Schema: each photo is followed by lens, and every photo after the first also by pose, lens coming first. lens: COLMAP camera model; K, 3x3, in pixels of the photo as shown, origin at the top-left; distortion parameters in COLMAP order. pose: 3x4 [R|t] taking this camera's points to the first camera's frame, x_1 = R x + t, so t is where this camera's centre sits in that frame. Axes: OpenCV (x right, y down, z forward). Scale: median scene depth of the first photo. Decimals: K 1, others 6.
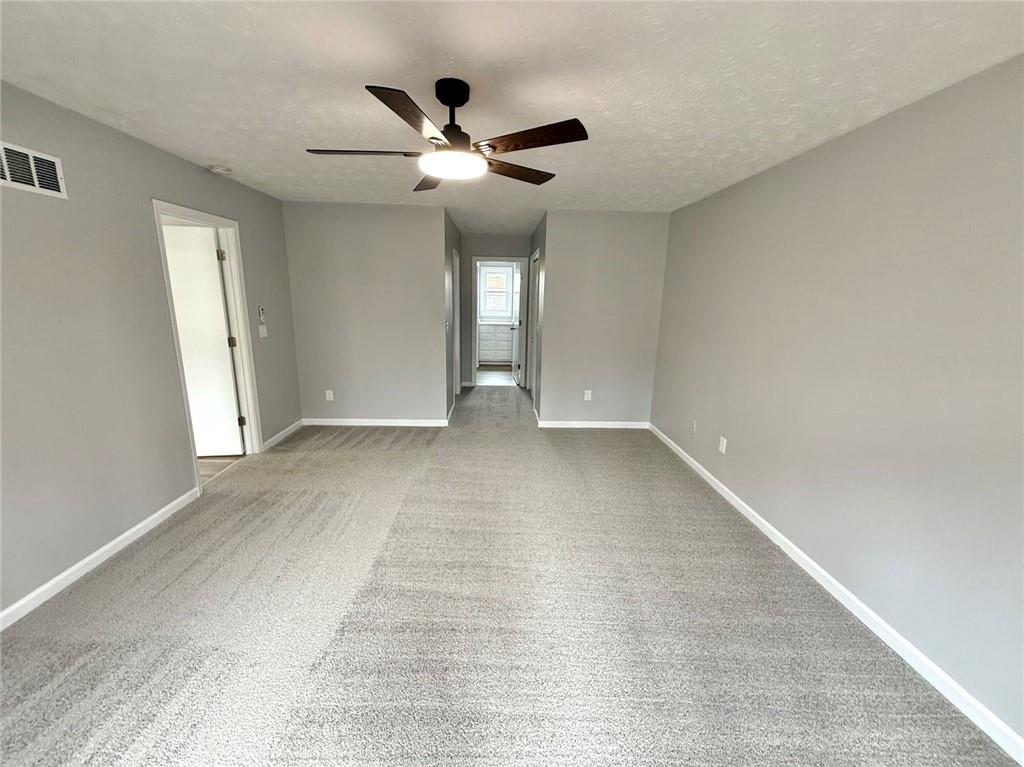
lens RADIAL K [[403.3, 0, 512.0], [0, 403.3, 383.5], [0, 0, 1]] dist [-0.000238, 0.000060]
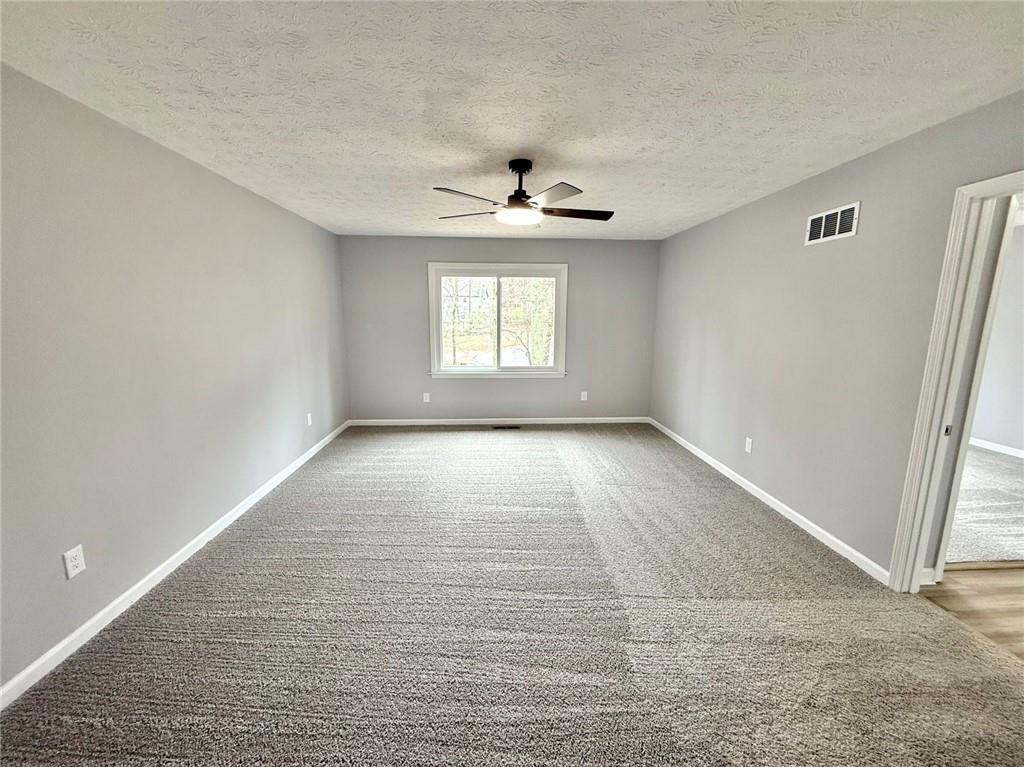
lens RADIAL K [[403.3, 0, 512.0], [0, 403.3, 383.5], [0, 0, 1]] dist [-0.000238, 0.000060]
pose [[-0.999181, -0.022663, -0.033526, -0.079113], [-0.033582, 0.926629, 0.374475, -0.472280], [0.022579, 0.375294, -0.926631, 2.274289]]
